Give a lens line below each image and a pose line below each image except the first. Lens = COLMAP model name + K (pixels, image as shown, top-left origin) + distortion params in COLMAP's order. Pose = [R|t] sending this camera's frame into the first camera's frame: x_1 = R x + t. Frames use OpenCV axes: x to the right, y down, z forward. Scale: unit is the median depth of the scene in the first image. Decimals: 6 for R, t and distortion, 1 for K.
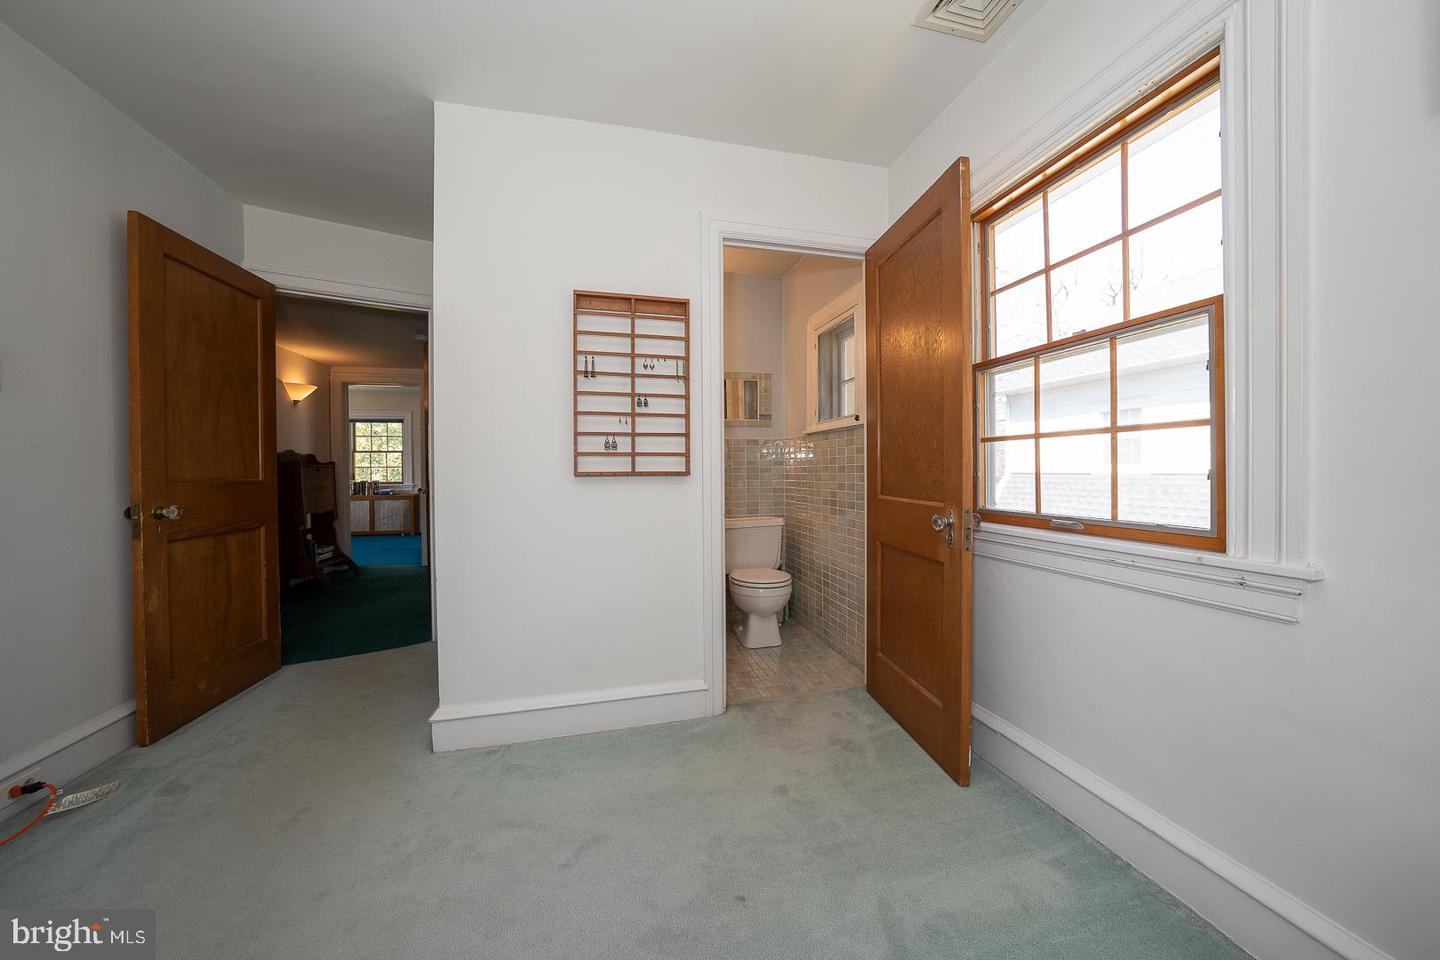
lens RADIAL K [[495.0, 0, 722.3], [0, 495.0, 474.4], [0, 0, 1]] dist [-0.030876, 0.007028]
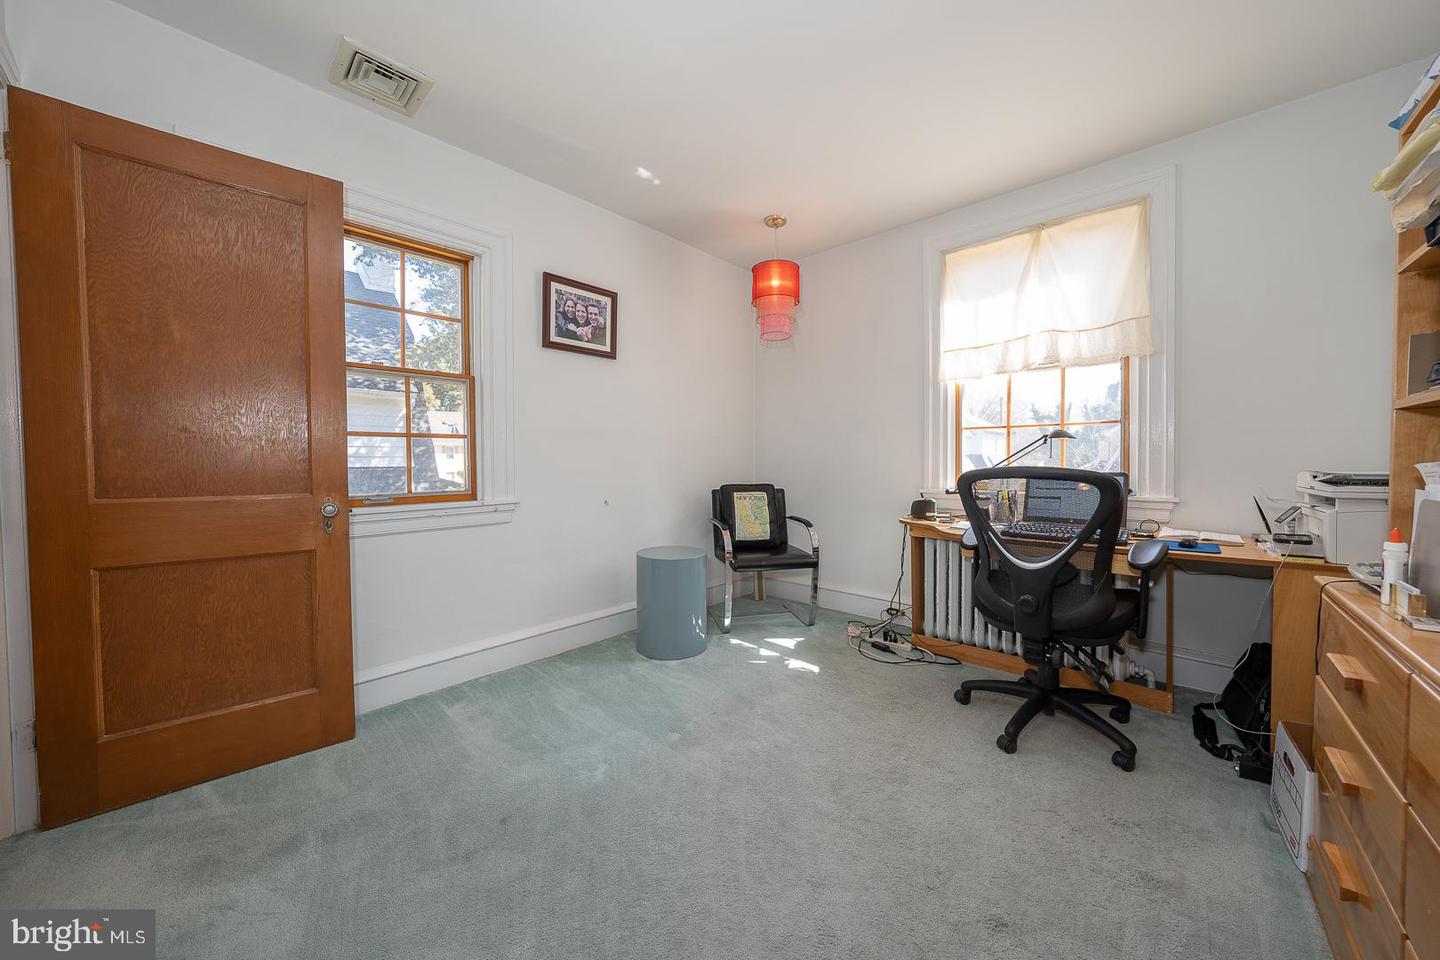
lens RADIAL K [[495.0, 0, 722.3], [0, 495.0, 474.4], [0, 0, 1]] dist [-0.030876, 0.007028]
pose [[-0.553059, -0.016222, 0.832984, -0.961895], [0.013970, 0.999489, 0.028740, 0.003534], [-0.833025, 0.027531, -0.552550, 0.932273]]
